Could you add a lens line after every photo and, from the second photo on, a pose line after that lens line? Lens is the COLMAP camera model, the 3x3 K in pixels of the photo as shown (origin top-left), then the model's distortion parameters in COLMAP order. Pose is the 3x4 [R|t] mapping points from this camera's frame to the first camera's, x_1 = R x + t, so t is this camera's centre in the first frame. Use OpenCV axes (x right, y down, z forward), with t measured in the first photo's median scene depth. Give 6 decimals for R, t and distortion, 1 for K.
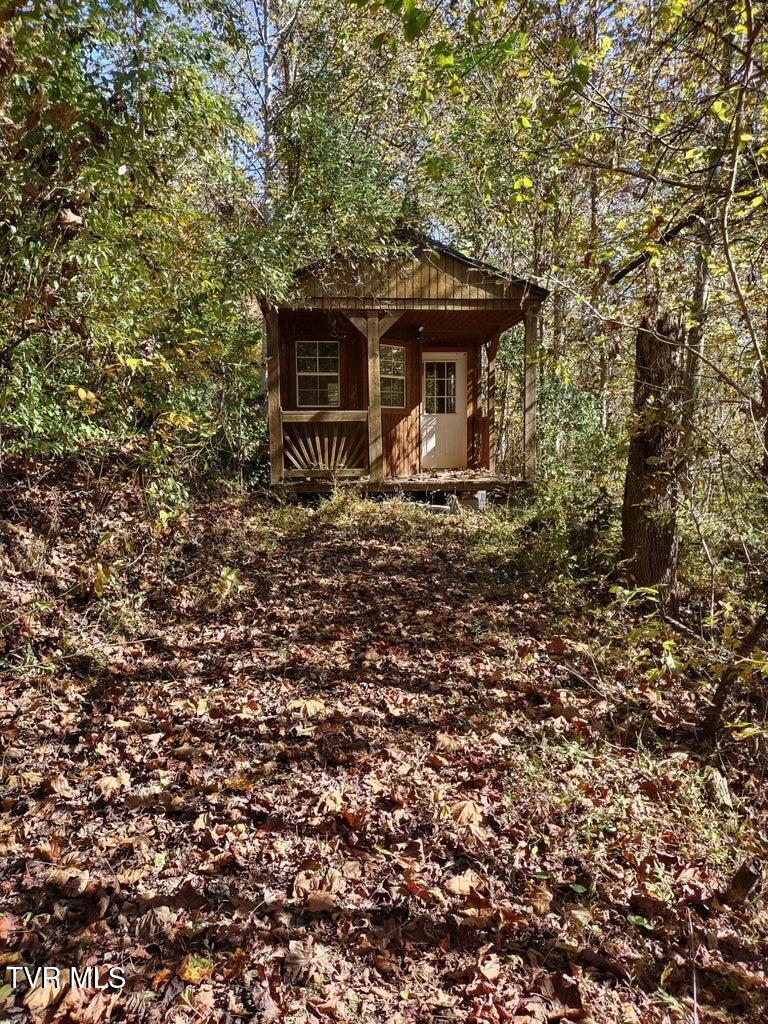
lens RADIAL K [[789.4, 0, 384.0], [0, 789.4, 512.0], [0, 0, 1]] dist [-0.000567, 0.000255]
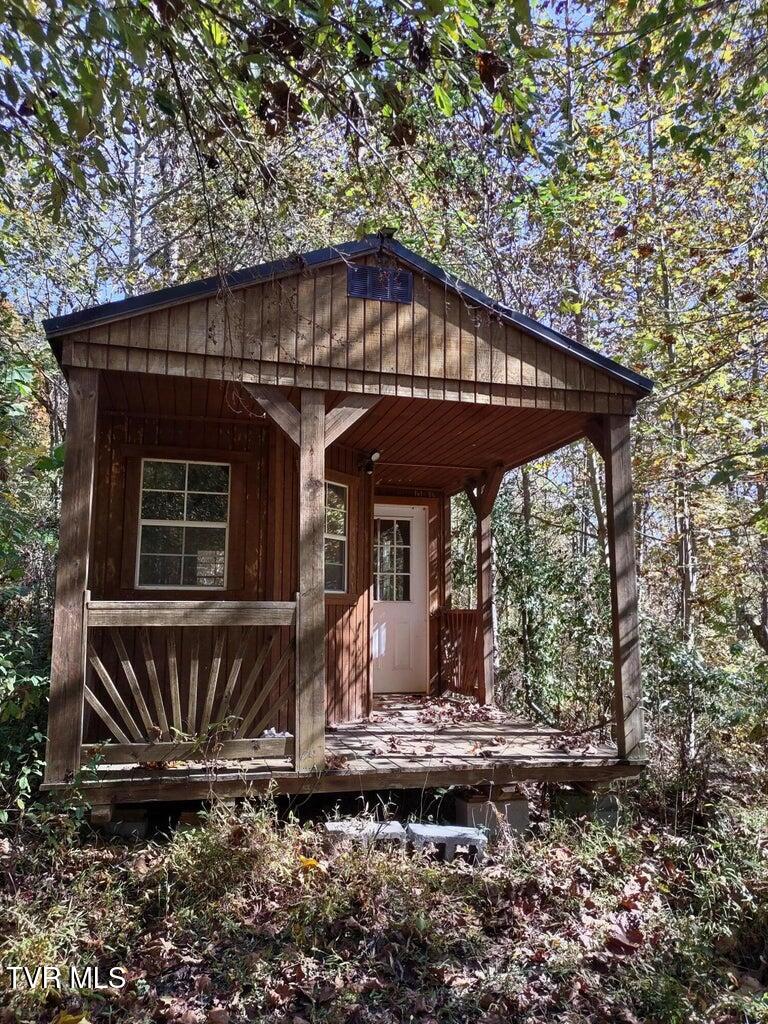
lens RADIAL K [[789.4, 0, 384.0], [0, 789.4, 512.0], [0, 0, 1]] dist [-0.000567, 0.000255]
pose [[0.983436, 0.040898, 0.176583, -0.051287], [-0.000390, 0.974687, -0.223572, -0.076484], [-0.181257, 0.219800, 0.958558, 0.536996]]
